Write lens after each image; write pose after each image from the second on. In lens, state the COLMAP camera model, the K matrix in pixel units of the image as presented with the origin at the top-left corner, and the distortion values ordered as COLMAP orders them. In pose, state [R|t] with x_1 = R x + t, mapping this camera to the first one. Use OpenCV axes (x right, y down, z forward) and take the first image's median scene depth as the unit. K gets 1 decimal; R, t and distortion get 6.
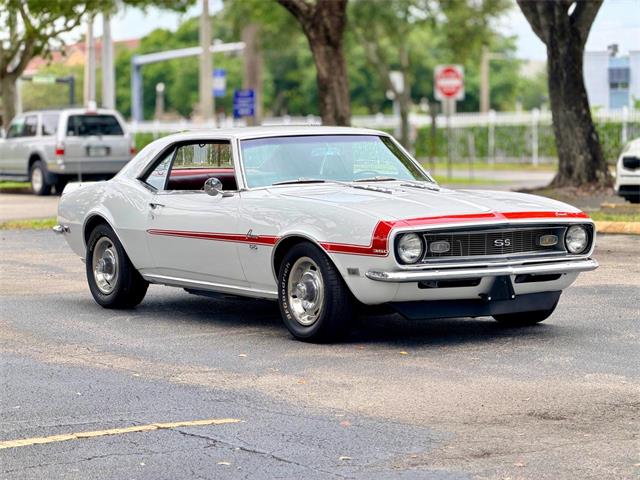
lens RADIAL K [[1979.5, 0, 320.0], [0, 1979.5, 240.0], [0, 0, 1]] dist [0.167873, 1.868331]
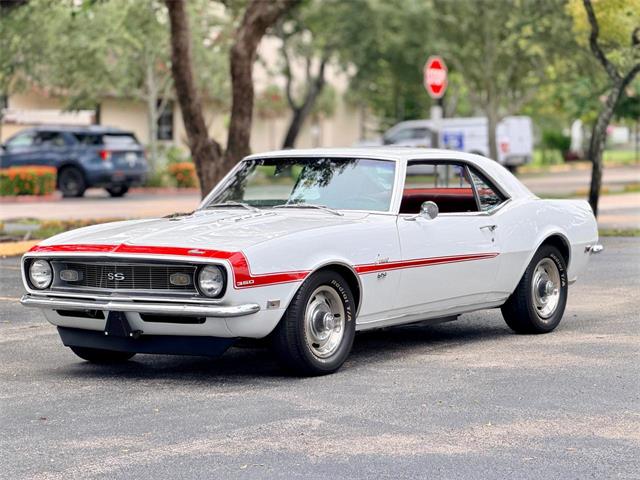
lens RADIAL K [[1979.5, 0, 320.0], [0, 1979.5, 240.0], [0, 0, 1]] dist [0.167873, 1.868331]
pose [[0.387693, 0.054837, -0.920156, 1.010067], [-0.048939, 0.998046, 0.038859, -0.058302], [0.920489, 0.029966, 0.389618, 0.718064]]
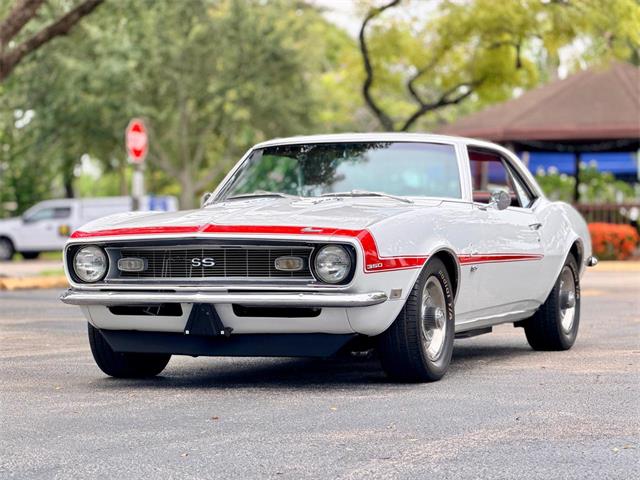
lens RADIAL K [[1979.5, 0, 320.0], [0, 1979.5, 240.0], [0, 0, 1]] dist [0.167873, 1.868331]
pose [[0.587112, 0.008329, -0.809463, 0.759506], [-0.048769, 0.998495, -0.025099, 0.009984], [0.808036, 0.054212, 0.586634, 0.574337]]
